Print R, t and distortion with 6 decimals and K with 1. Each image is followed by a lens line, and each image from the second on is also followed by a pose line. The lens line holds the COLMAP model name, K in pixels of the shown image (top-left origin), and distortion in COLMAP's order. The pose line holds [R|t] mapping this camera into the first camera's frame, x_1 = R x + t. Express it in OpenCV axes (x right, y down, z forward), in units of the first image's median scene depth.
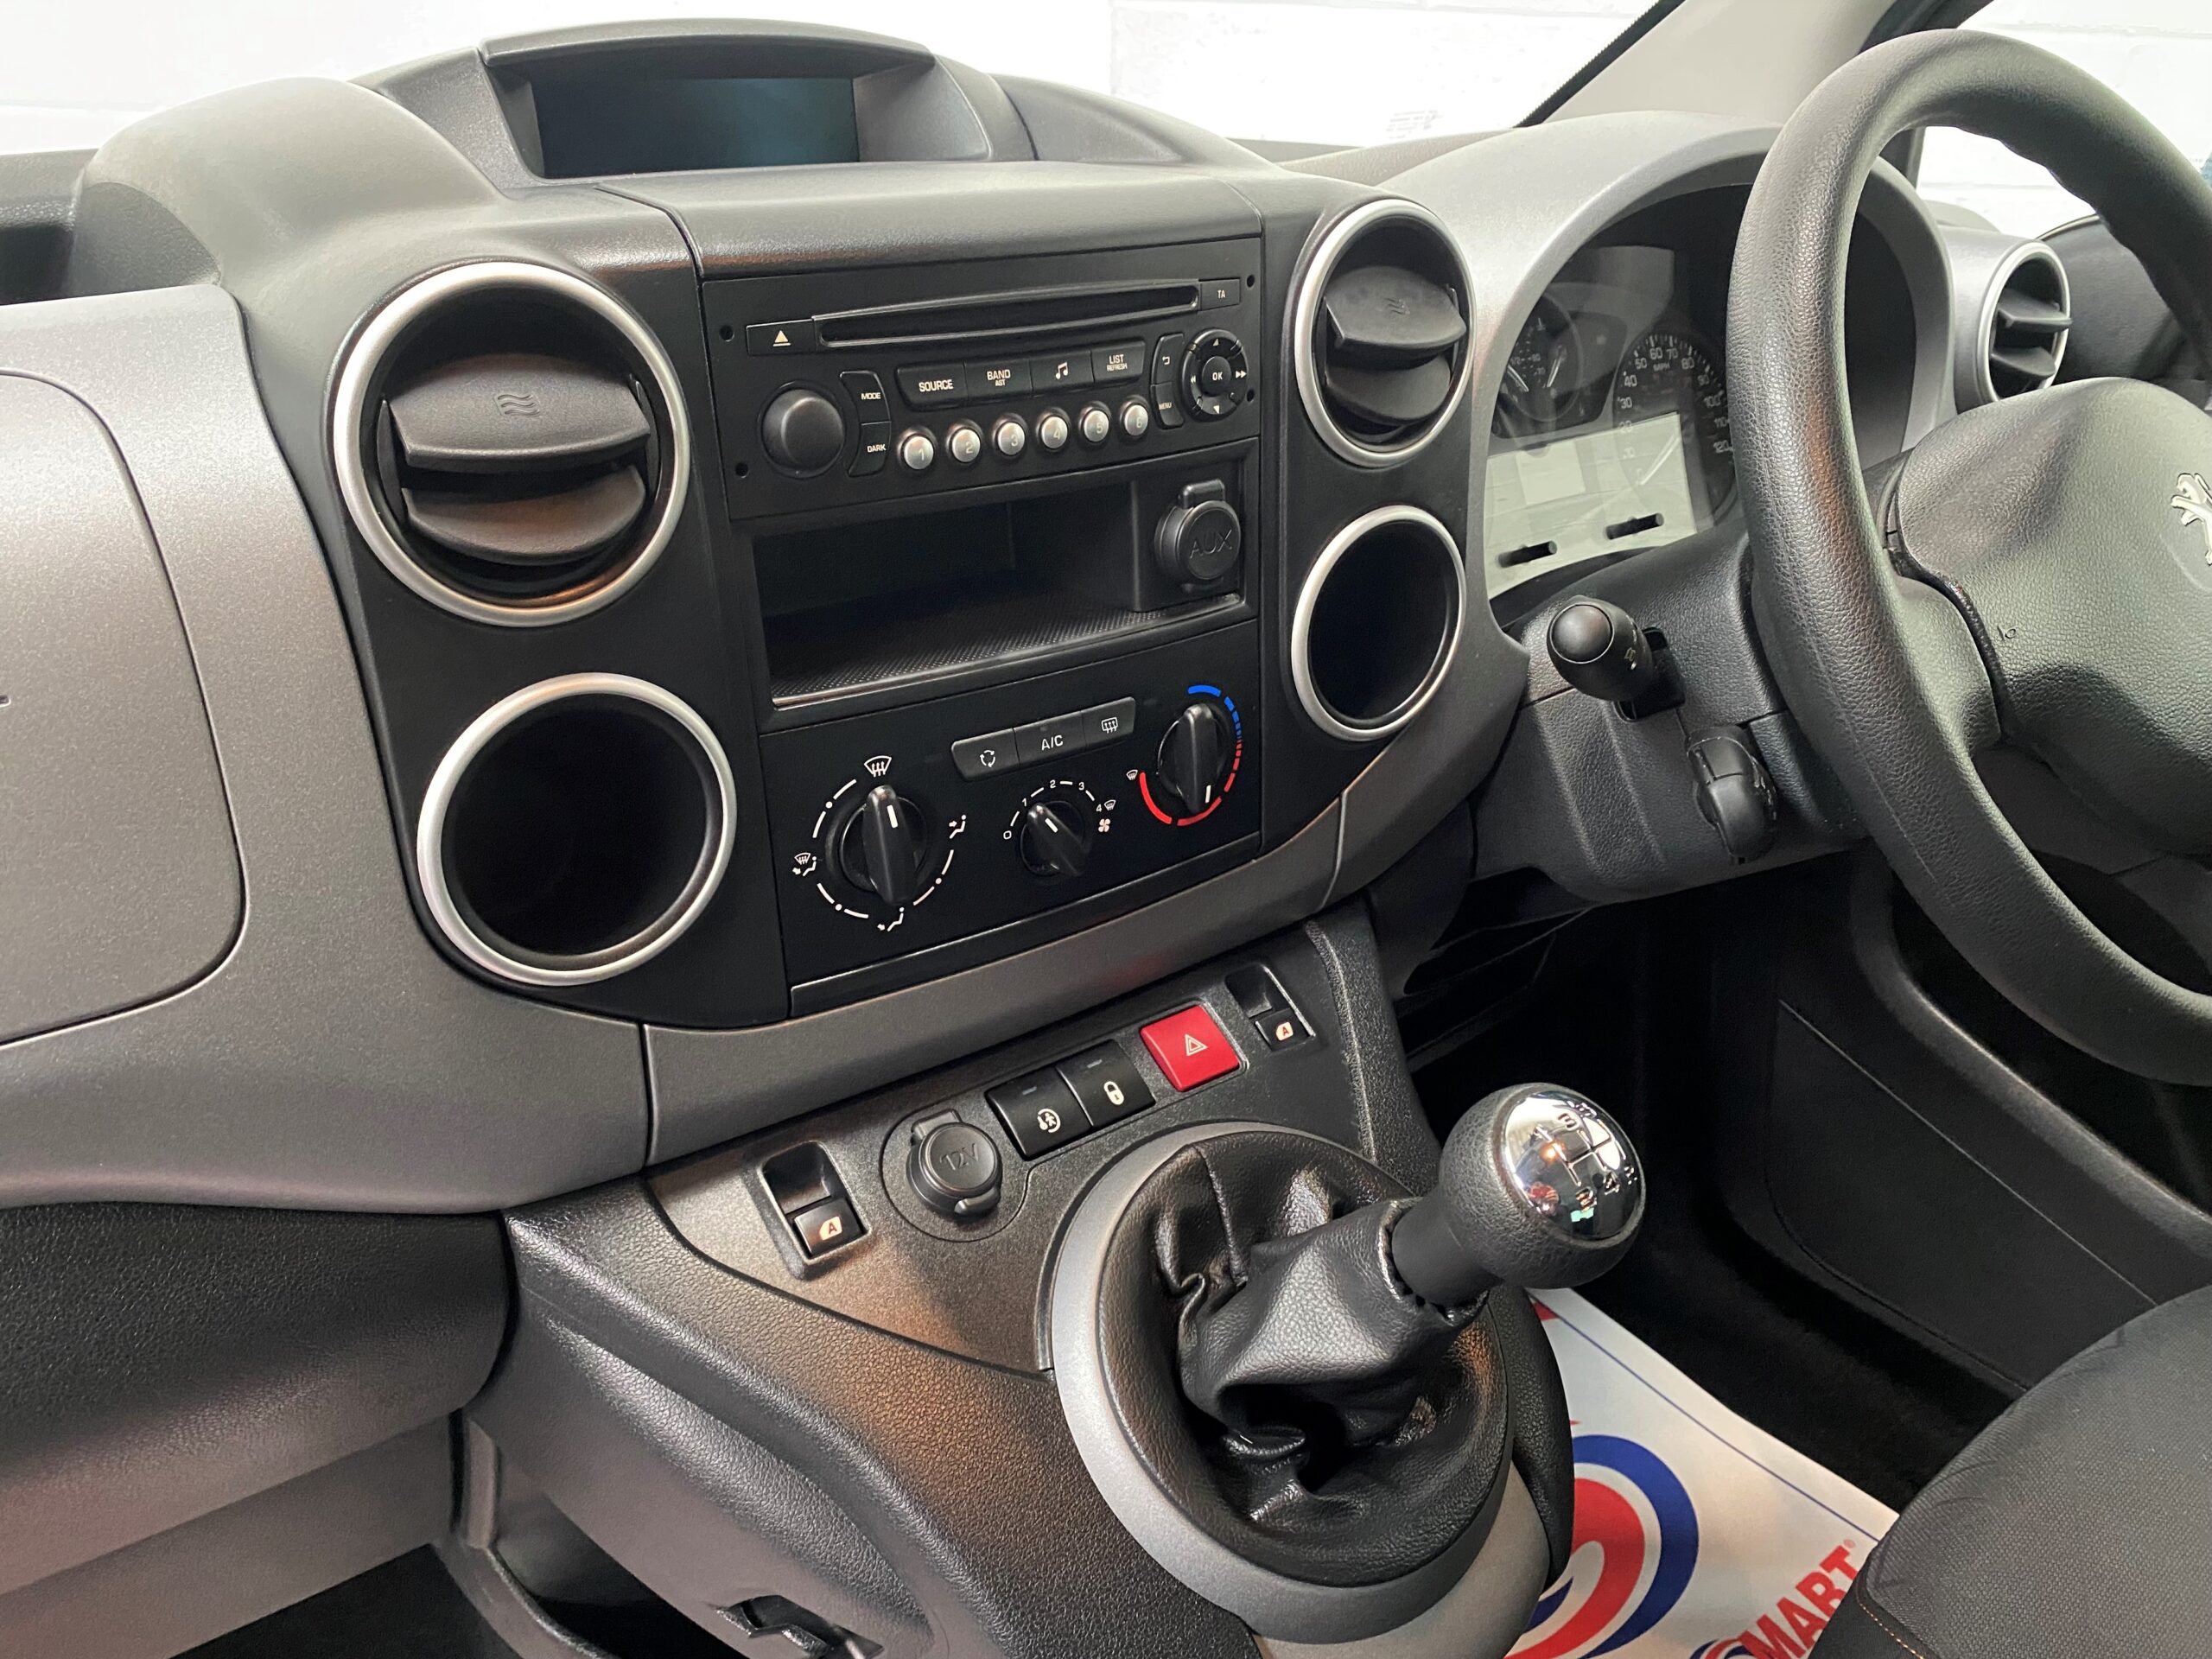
lens RADIAL K [[1726.1, 0, 1067.2], [0, 1726.1, 828.9], [0, 0, 1]] dist [0.020103, -0.023851]
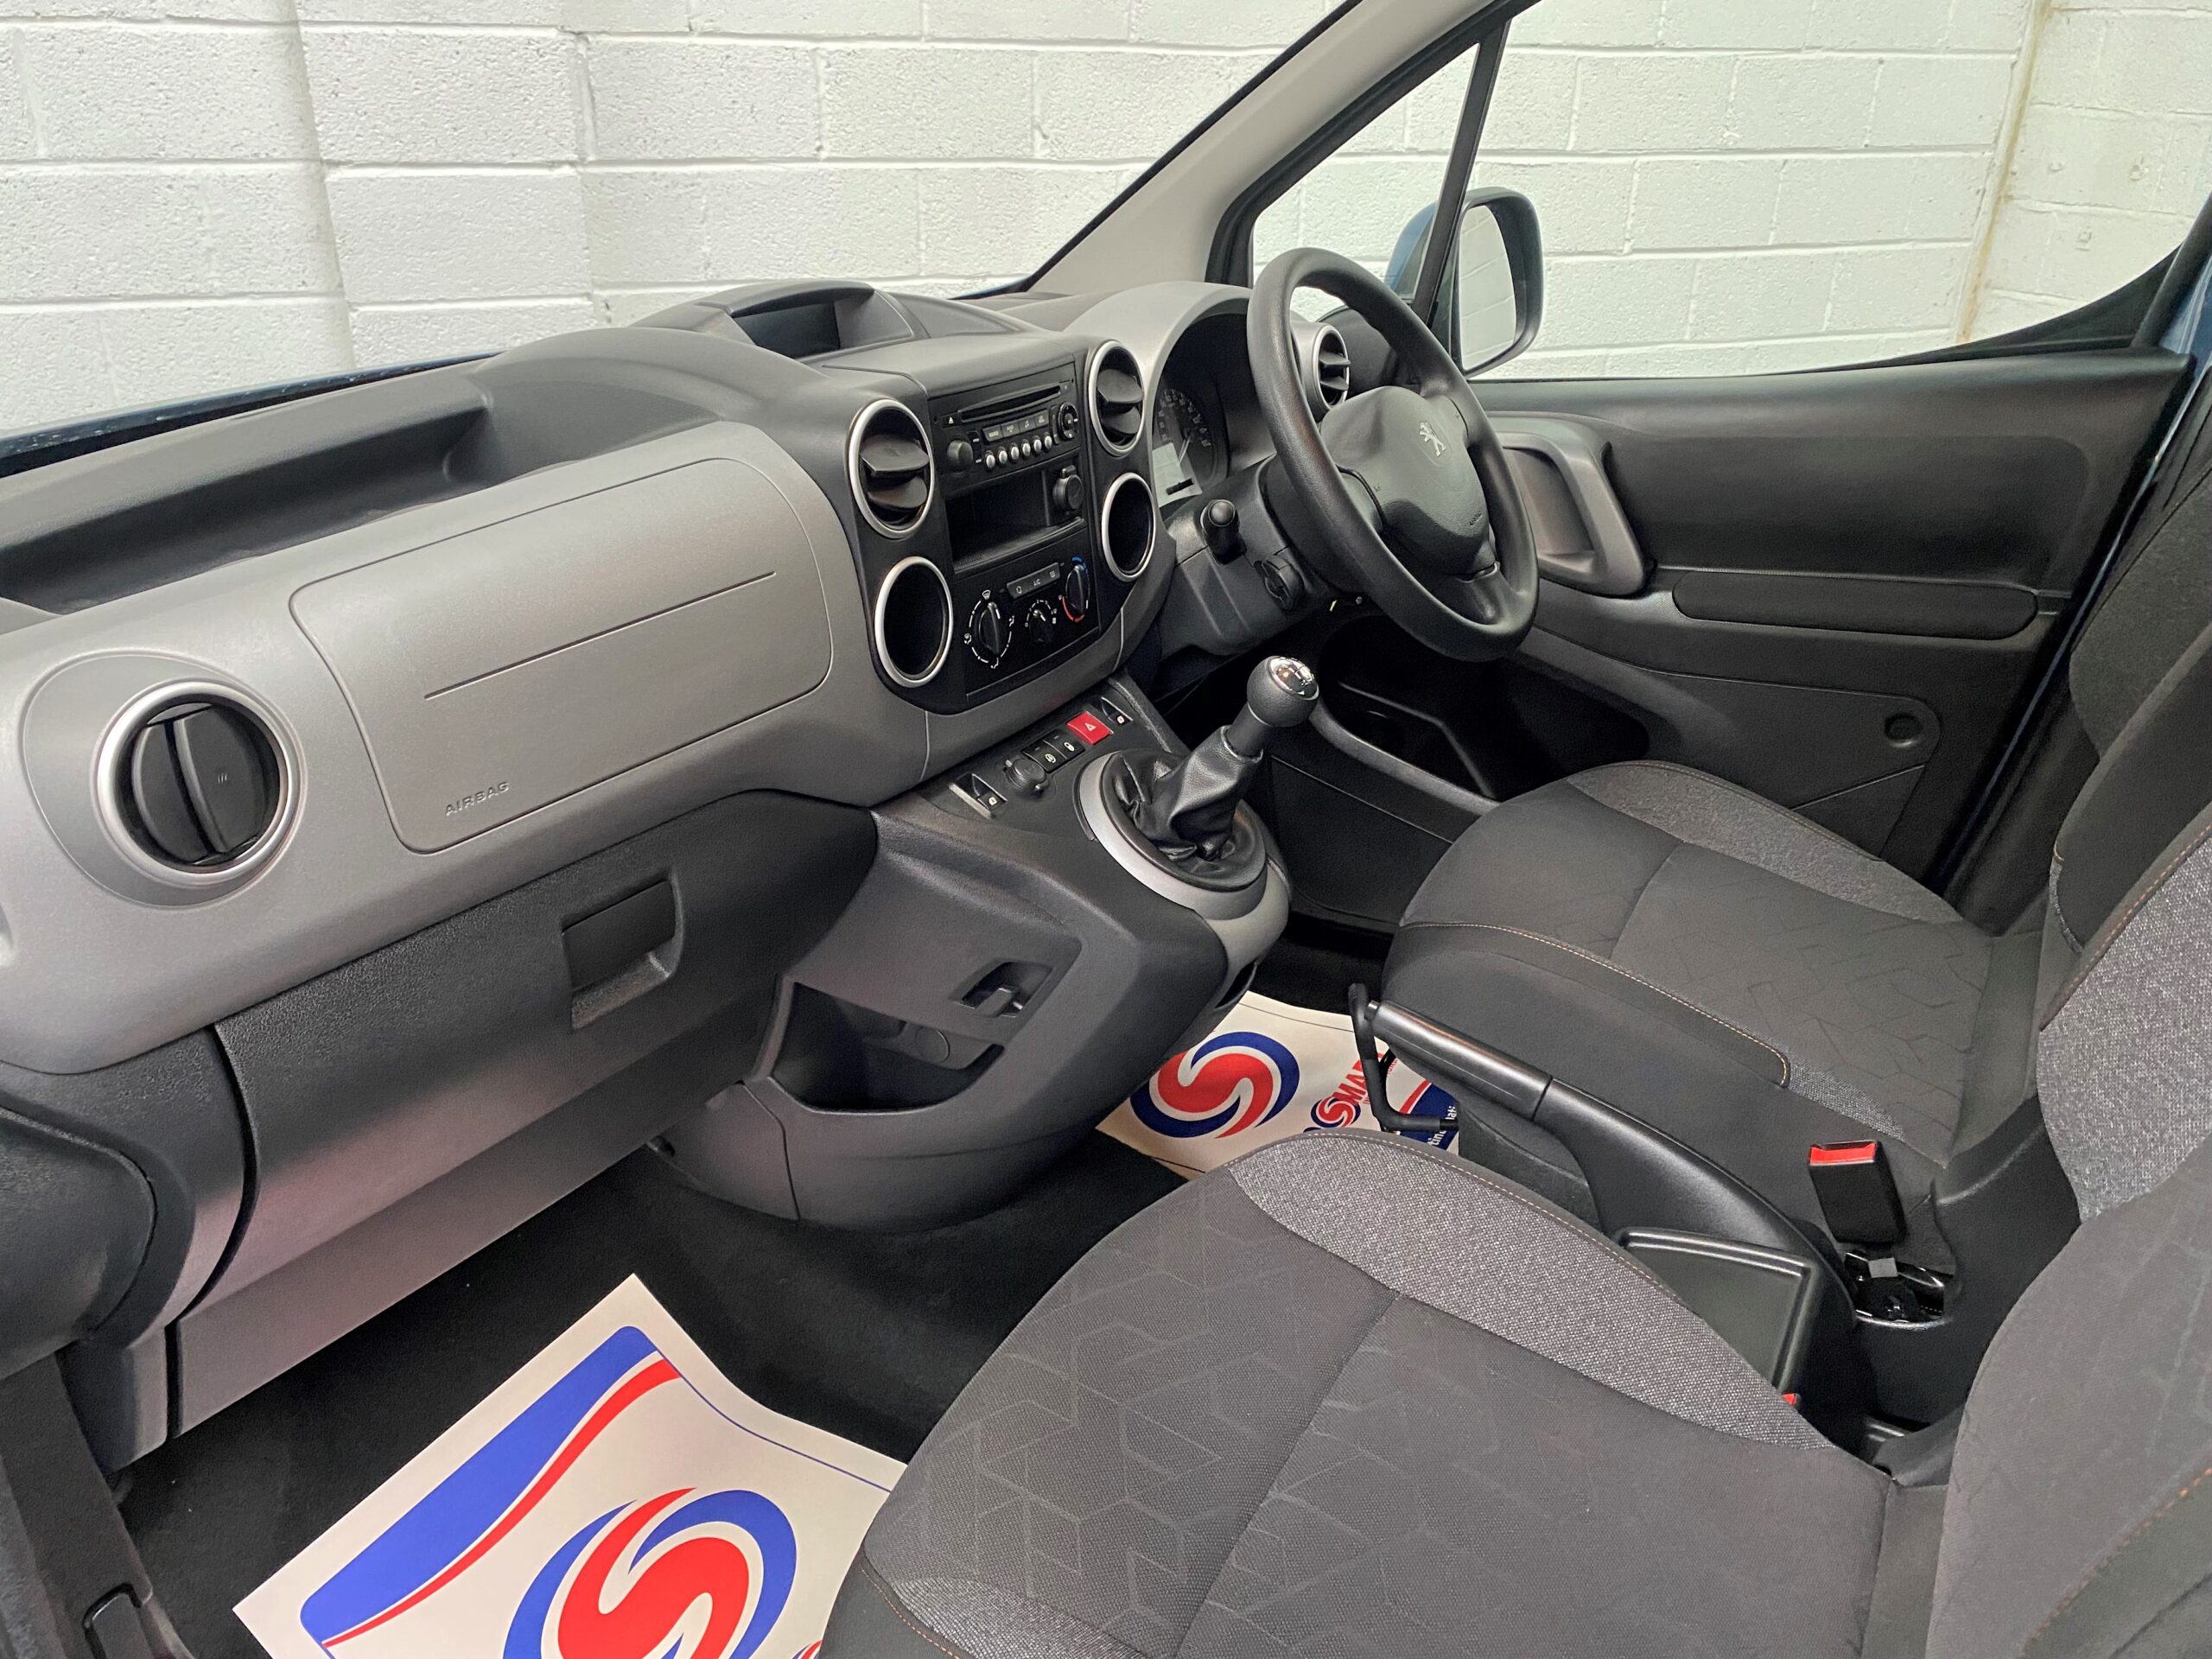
lens RADIAL K [[1726.1, 0, 1071.3], [0, 1726.1, 812.2], [0, 0, 1]] dist [0.020103, -0.023851]
pose [[0.917695, -0.182880, 0.352690, -0.806278], [0.201281, 0.979405, -0.015881, 0.285893], [-0.342522, 0.085563, 0.935606, -1.112847]]
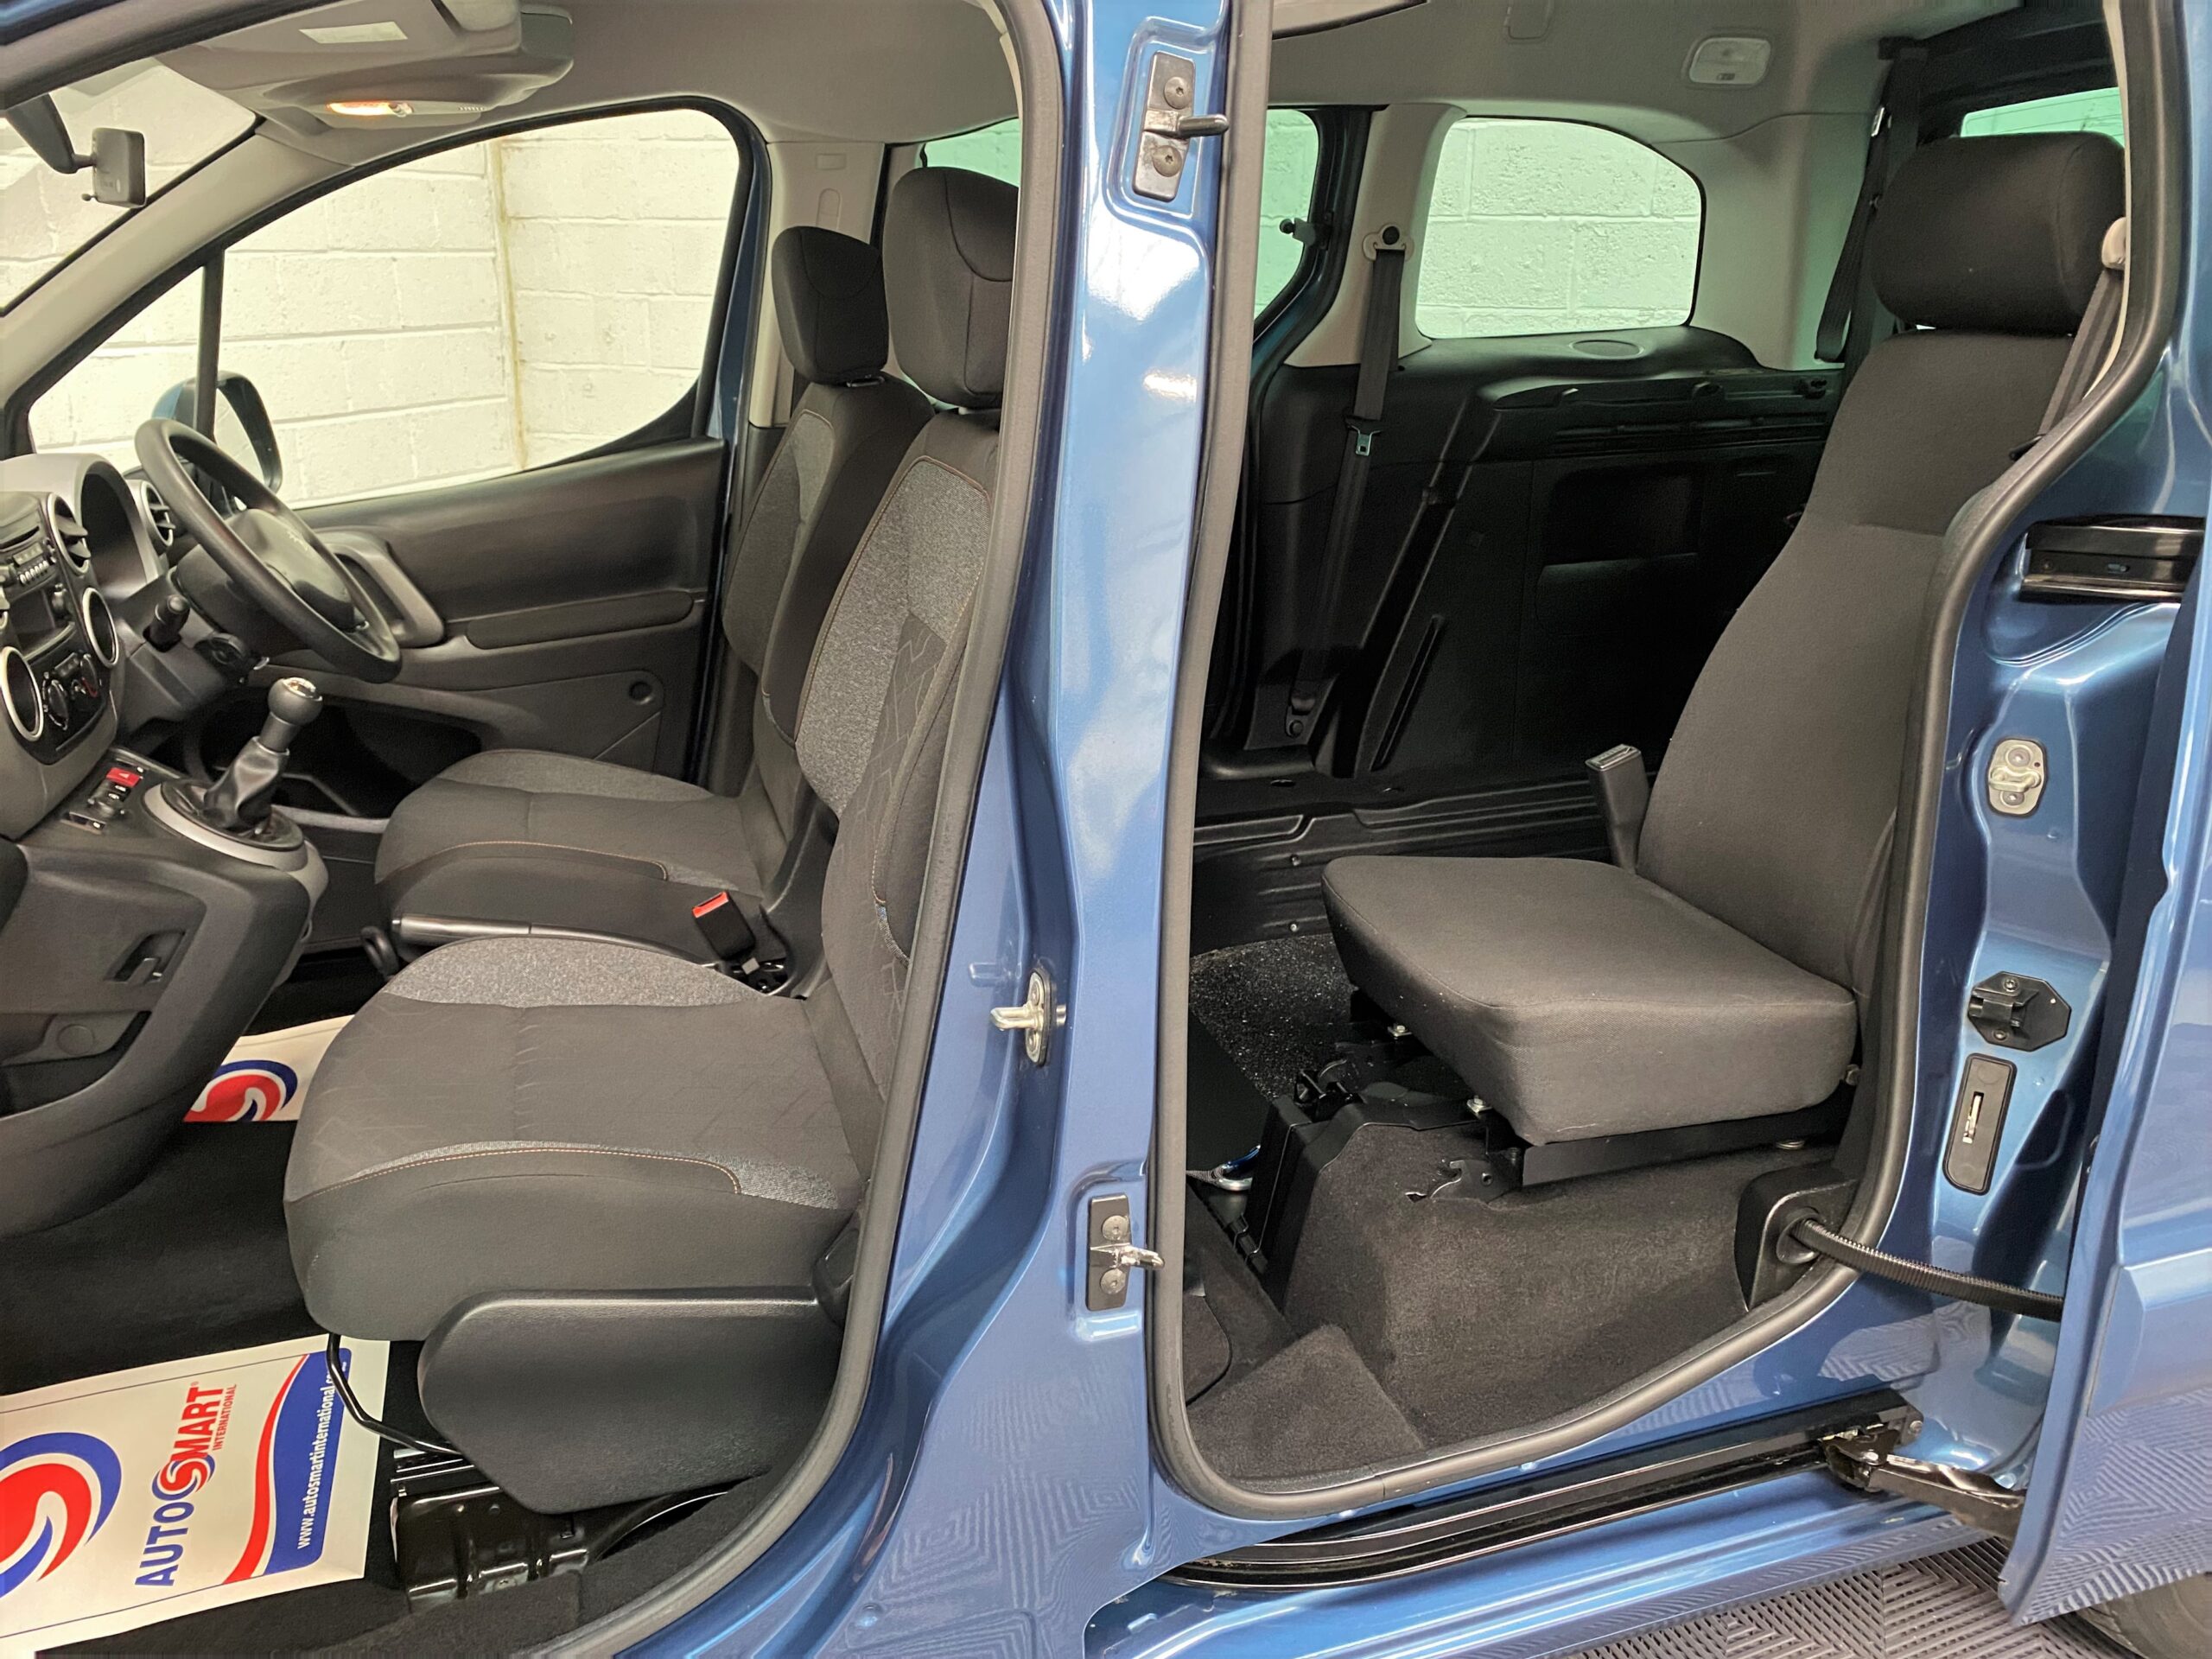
lens RADIAL K [[1726.1, 0, 1105.9], [0, 1726.1, 839.1], [0, 0, 1]] dist [0.020103, -0.023851]
pose [[0.340076, -0.340011, 0.876779, -2.127516], [0.444788, 0.879625, 0.168595, 0.503988], [-0.828560, 0.332646, 0.450372, -1.776082]]
